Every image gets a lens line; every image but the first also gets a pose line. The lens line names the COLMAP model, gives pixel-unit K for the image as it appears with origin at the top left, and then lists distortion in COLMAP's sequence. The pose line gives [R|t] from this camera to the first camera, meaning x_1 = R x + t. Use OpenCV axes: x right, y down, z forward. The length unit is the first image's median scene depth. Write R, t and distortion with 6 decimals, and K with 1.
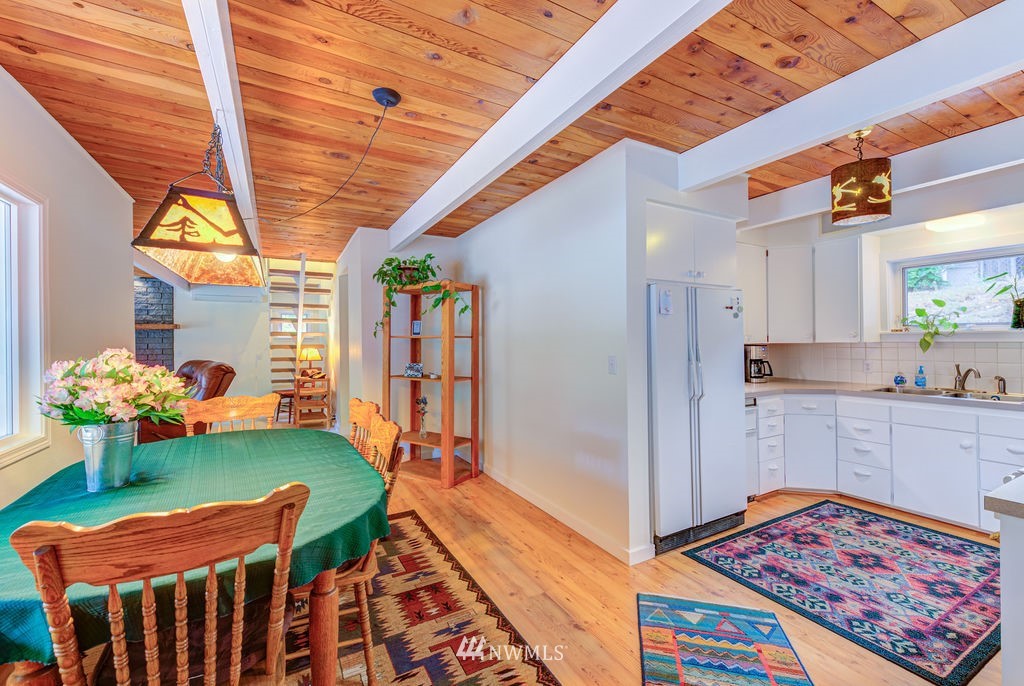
lens RADIAL K [[428.1, 0, 494.6], [0, 428.1, 337.9], [0, 0, 1]] dist [0.027592, -0.001994]
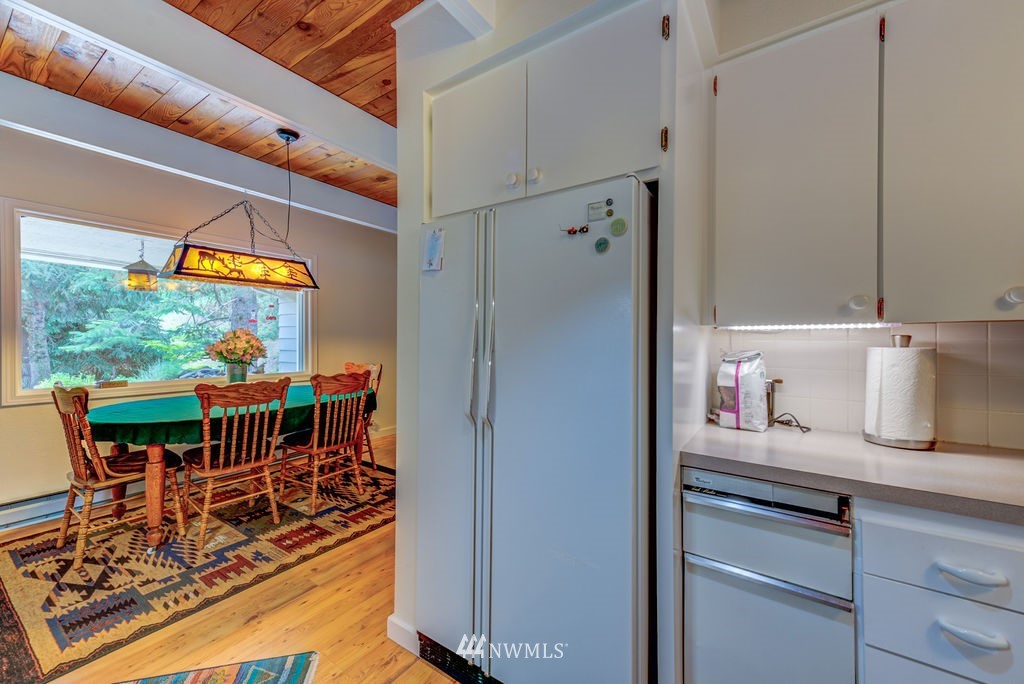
lens RADIAL K [[428.1, 0, 514.4], [0, 428.1, 336.6], [0, 0, 1]] dist [0.027592, -0.001994]
pose [[0.434984, 0.010712, -0.900375, 0.825315], [0.001027, 0.999923, 0.012392, 0.025258], [0.900438, -0.006316, 0.434939, 0.704614]]
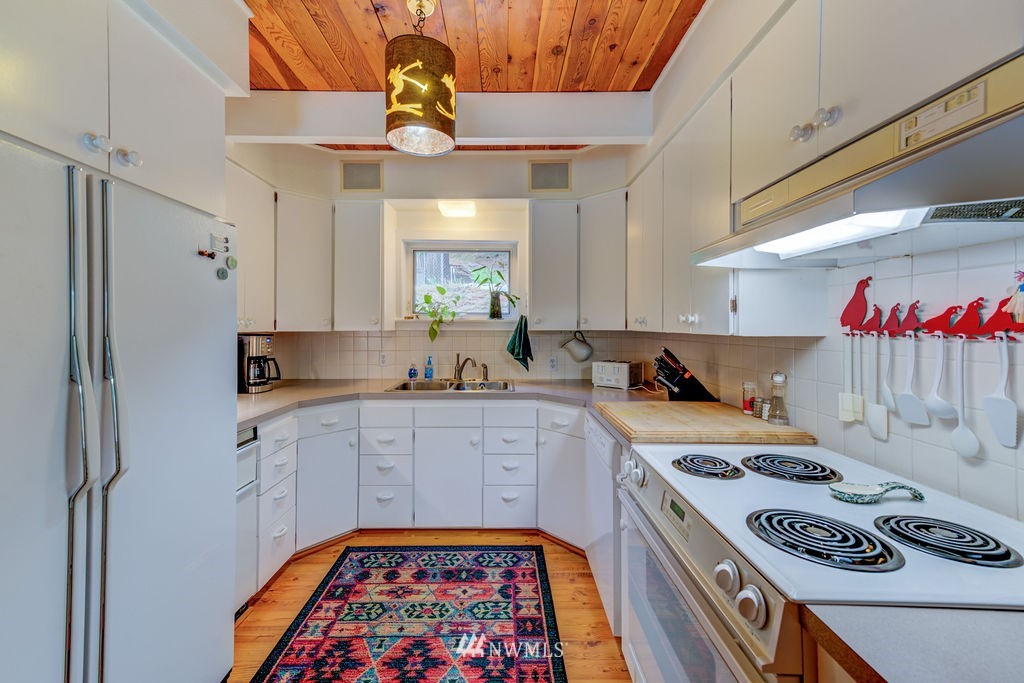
lens RADIAL K [[428.1, 0, 503.7], [0, 428.1, 324.2], [0, 0, 1]] dist [0.027592, -0.001994]
pose [[0.479004, 0.017264, 0.877643, 0.267562], [-0.010315, 0.999848, -0.014038, 0.007353], [-0.877752, -0.002329, 0.479110, 0.460212]]
